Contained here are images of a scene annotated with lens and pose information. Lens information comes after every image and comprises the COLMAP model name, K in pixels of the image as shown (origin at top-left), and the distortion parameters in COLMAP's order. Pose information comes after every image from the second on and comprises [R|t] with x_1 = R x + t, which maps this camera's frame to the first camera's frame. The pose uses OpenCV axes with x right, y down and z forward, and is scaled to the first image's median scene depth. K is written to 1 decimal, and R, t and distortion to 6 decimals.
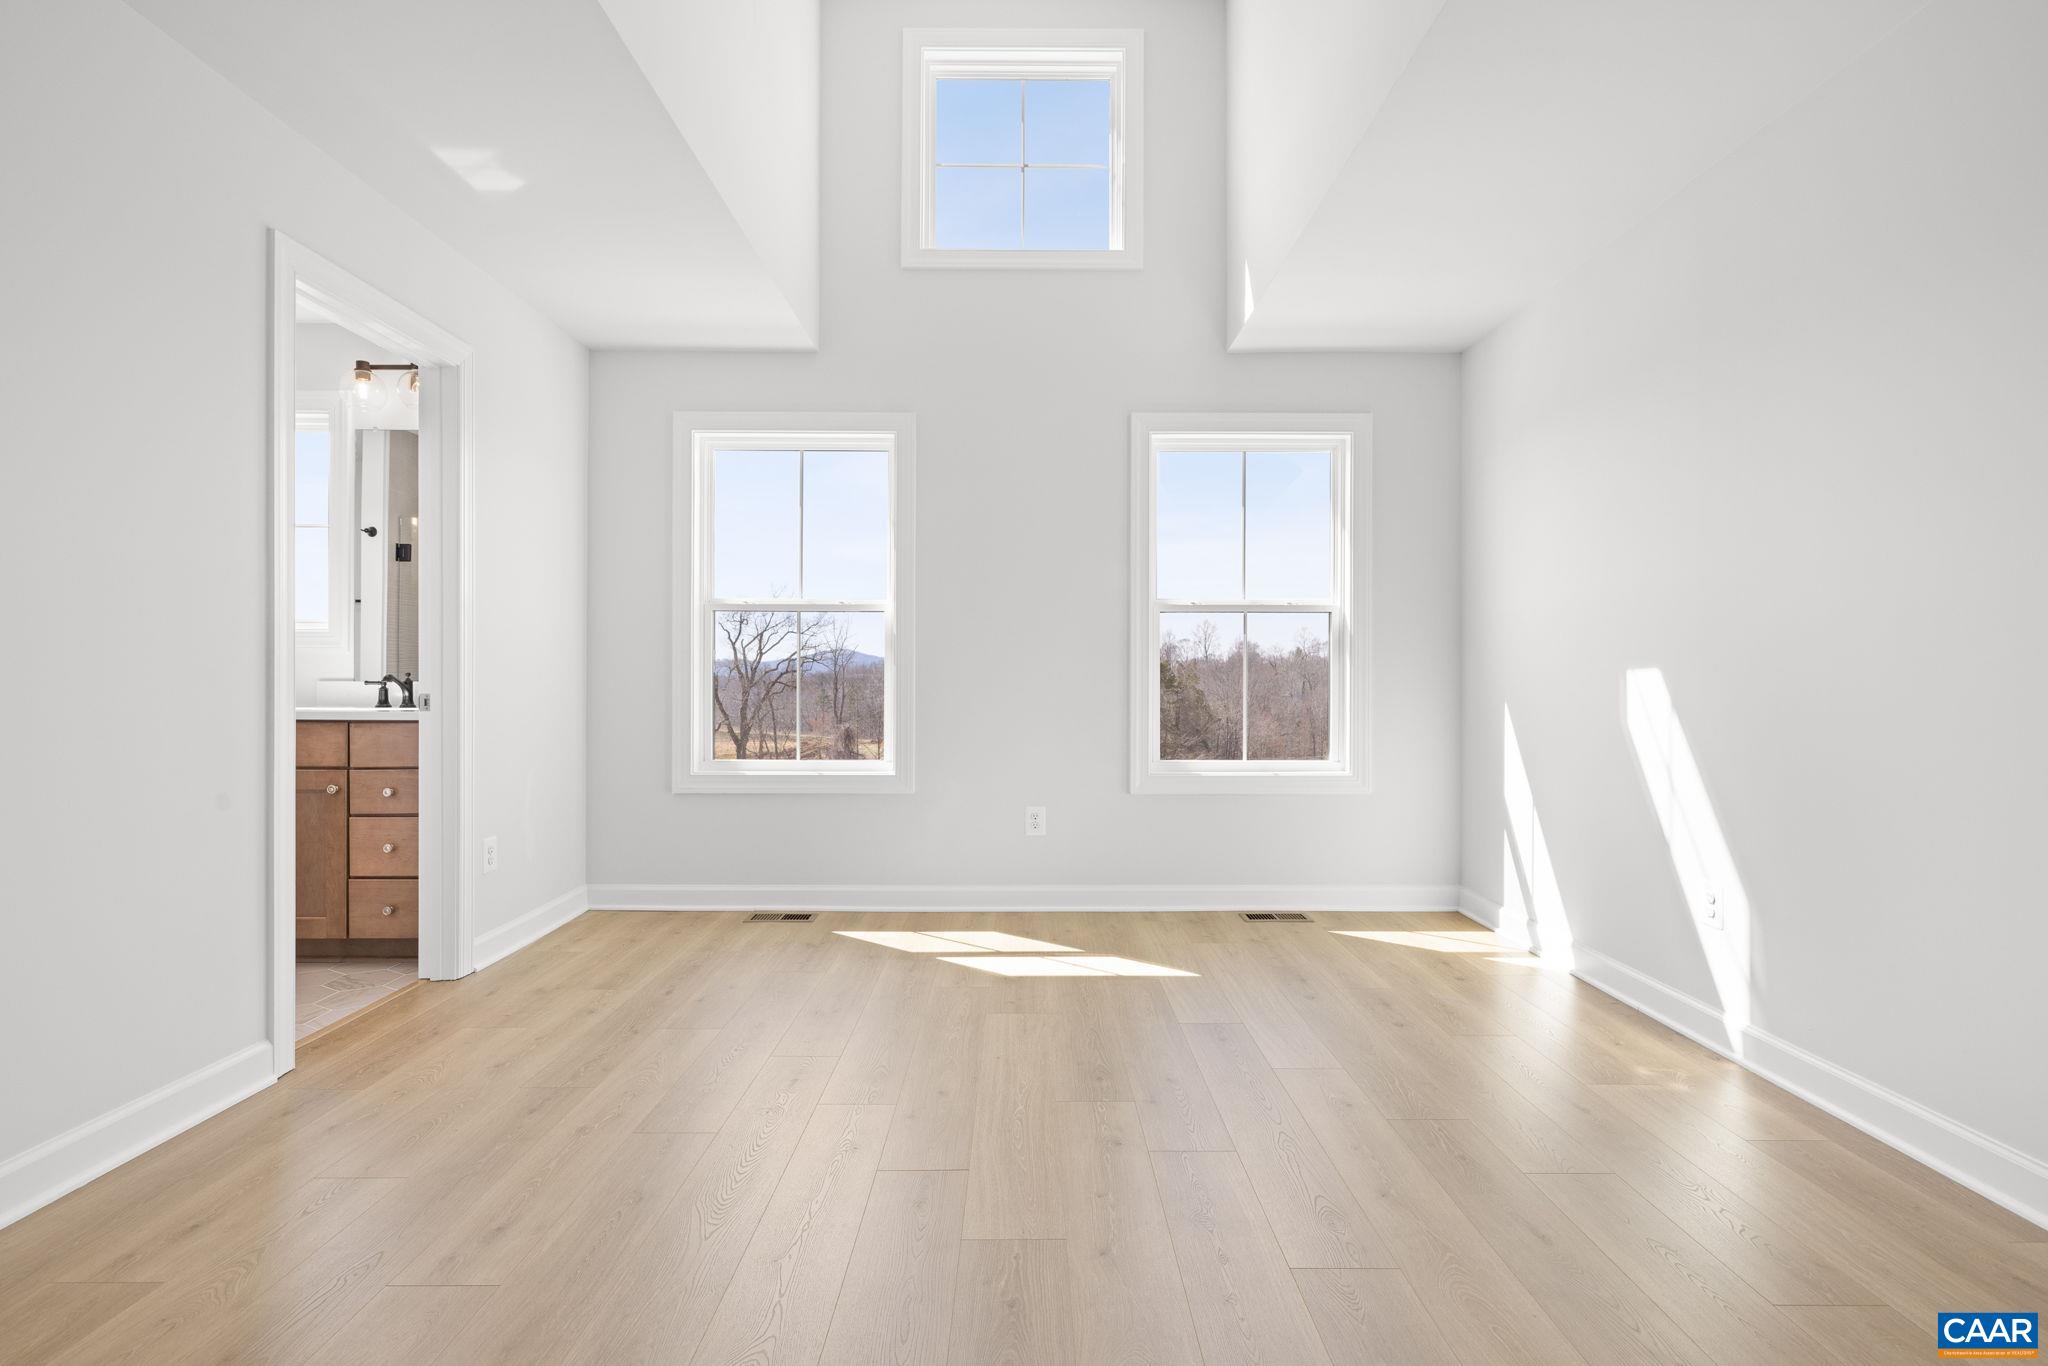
lens RADIAL K [[982.6, 0, 1026.1], [0, 982.6, 683.5], [0, 0, 1]] dist [-0.000048, -0.000677]
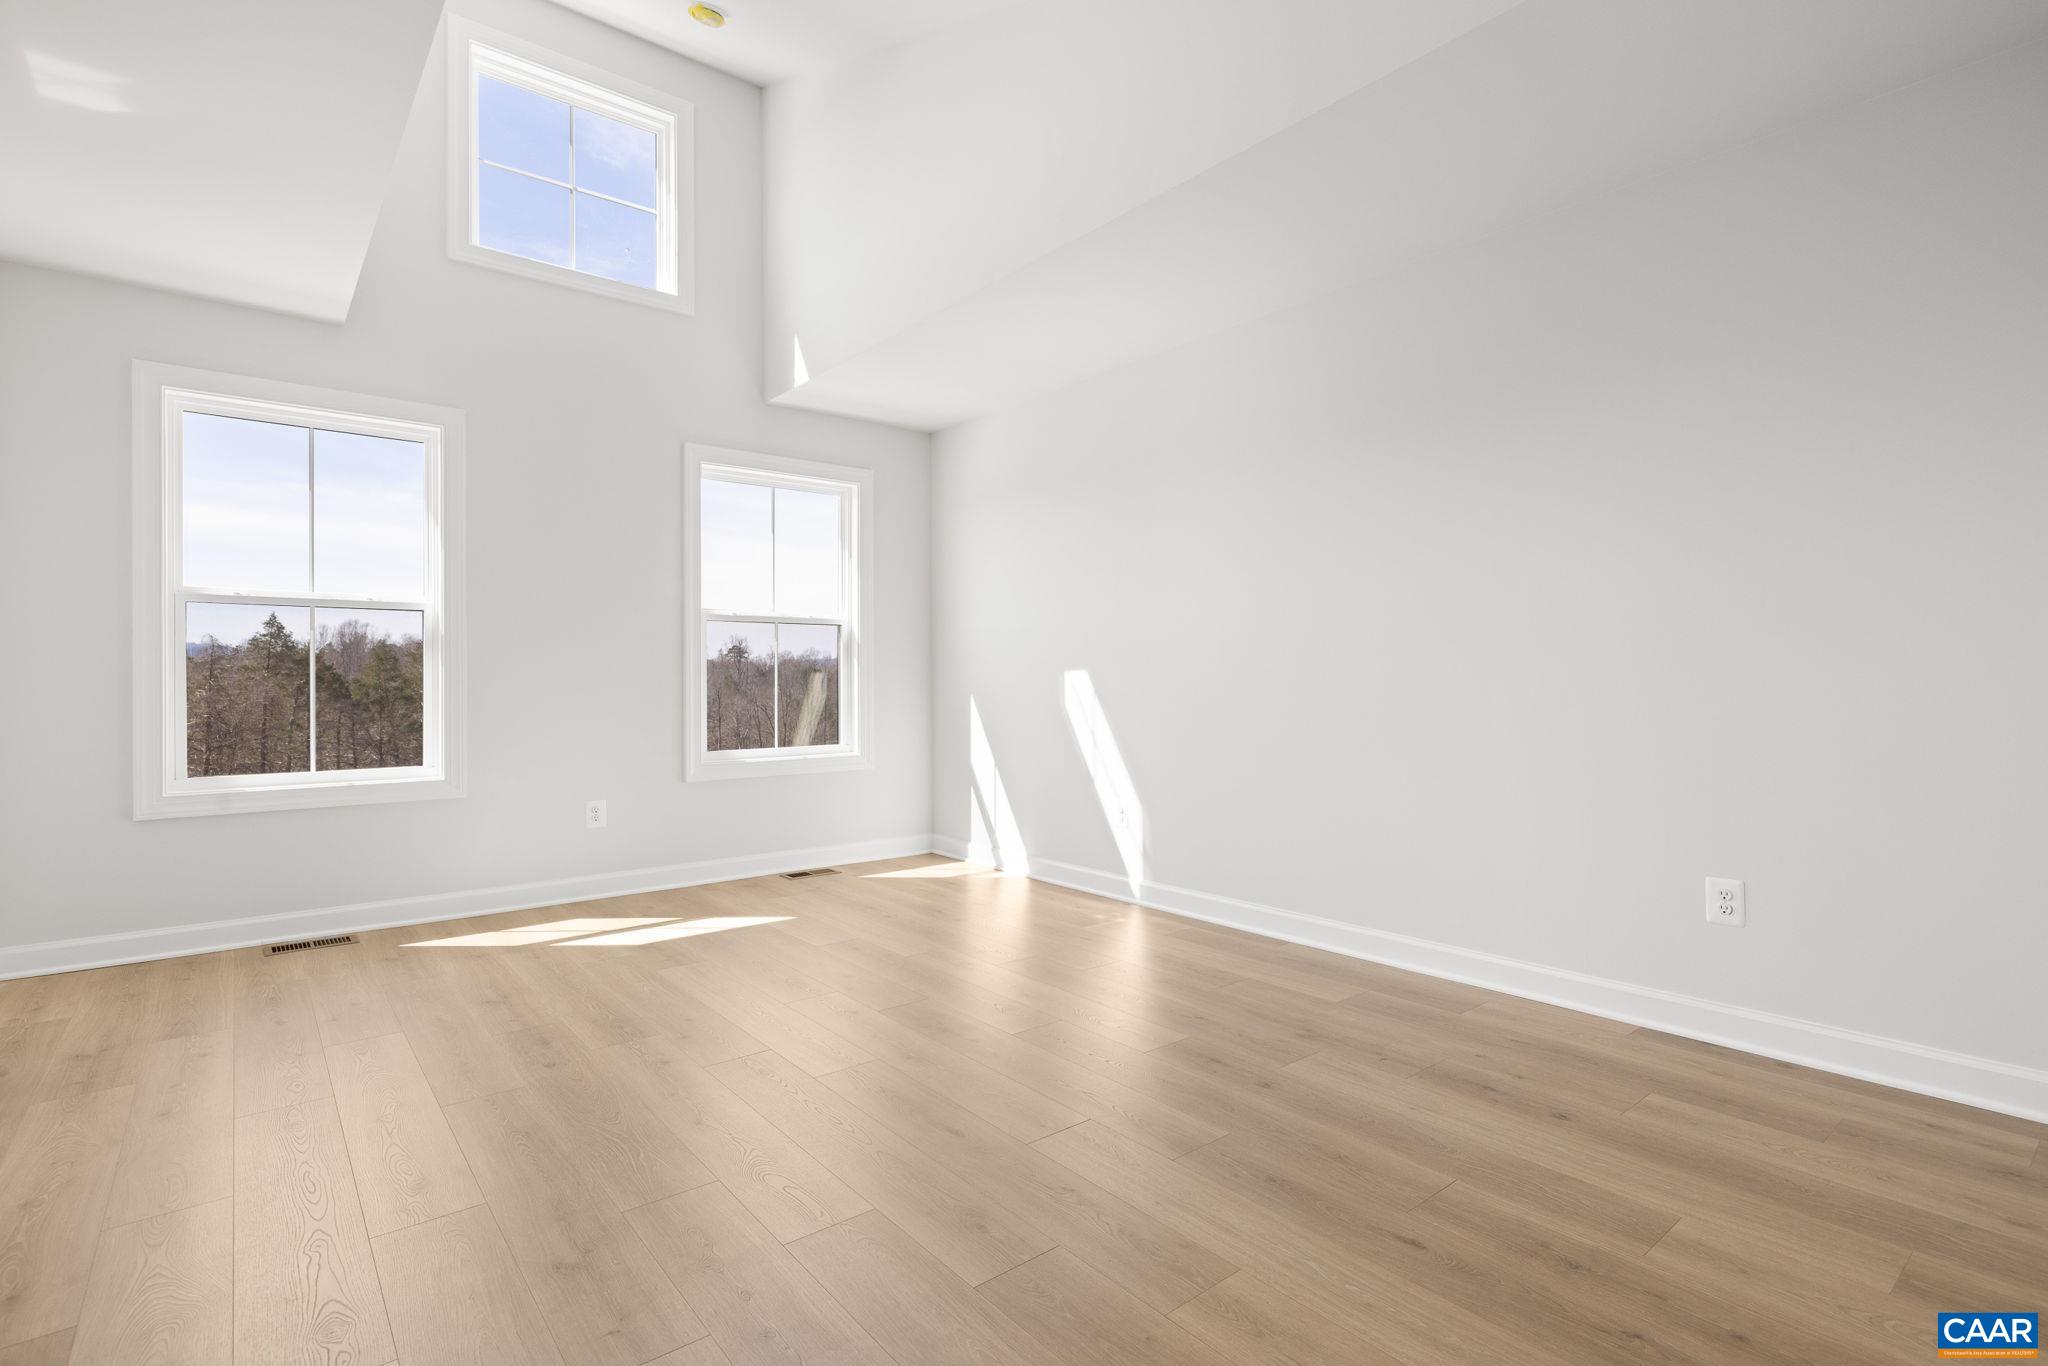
lens RADIAL K [[982.6, 0, 1030.1], [0, 982.6, 692.5], [0, 0, 1]] dist [-0.000048, -0.000677]
pose [[0.774526, -0.014054, 0.632386, -0.310567], [0.012007, 0.999900, 0.007516, 0.006644], [-0.632428, 0.001772, 0.774617, -0.120480]]
